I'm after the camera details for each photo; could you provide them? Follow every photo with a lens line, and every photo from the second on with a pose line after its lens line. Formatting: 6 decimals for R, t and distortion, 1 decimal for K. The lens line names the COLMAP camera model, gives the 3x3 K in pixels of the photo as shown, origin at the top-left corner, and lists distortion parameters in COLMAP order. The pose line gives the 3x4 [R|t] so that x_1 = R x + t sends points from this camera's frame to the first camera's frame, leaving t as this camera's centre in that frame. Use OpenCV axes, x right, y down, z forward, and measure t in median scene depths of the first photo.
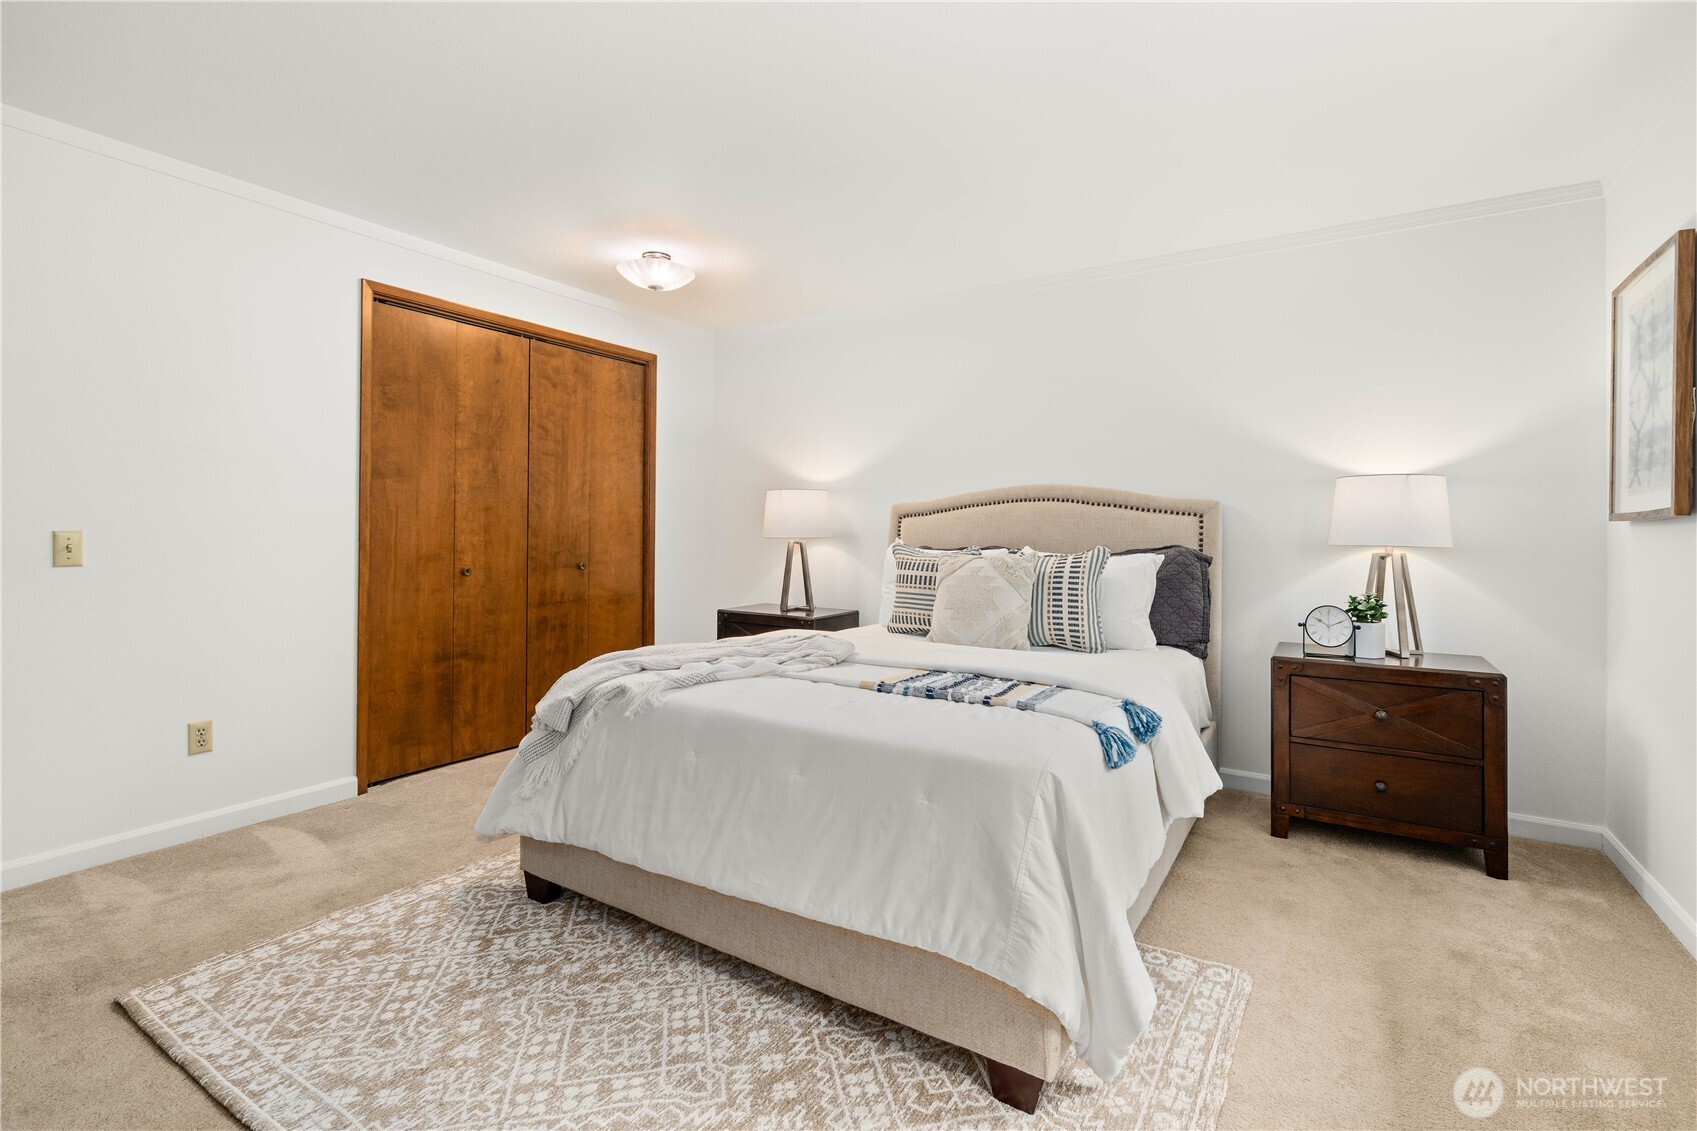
lens RADIAL K [[775.7, 0, 808.0], [0, 775.7, 539.4], [0, 0, 1]] dist [0.001678, -0.001897]
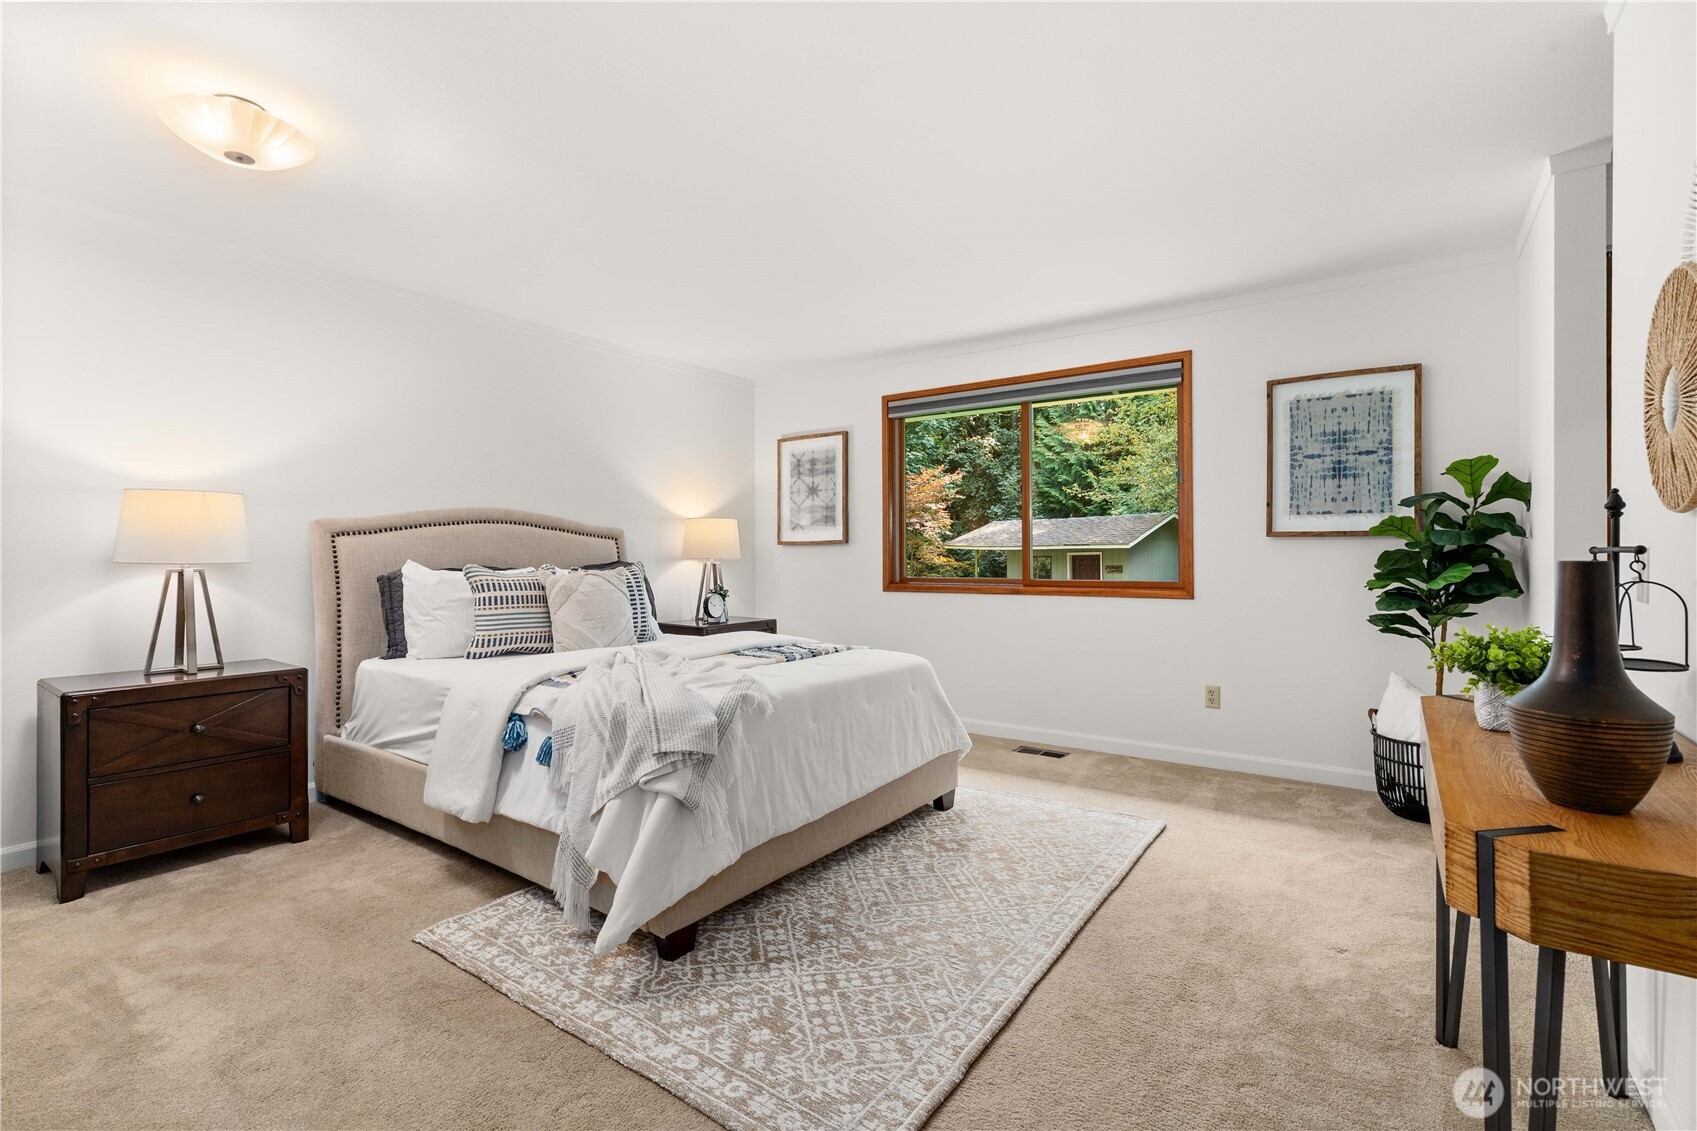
lens RADIAL K [[775.7, 0, 844.3], [0, 775.7, 550.8], [0, 0, 1]] dist [0.001678, -0.001897]
pose [[0.047584, -0.012398, 0.998790, -1.430644], [0.007683, 0.999898, 0.012045, -0.037202], [-0.998838, 0.007101, 0.047674, 0.850691]]
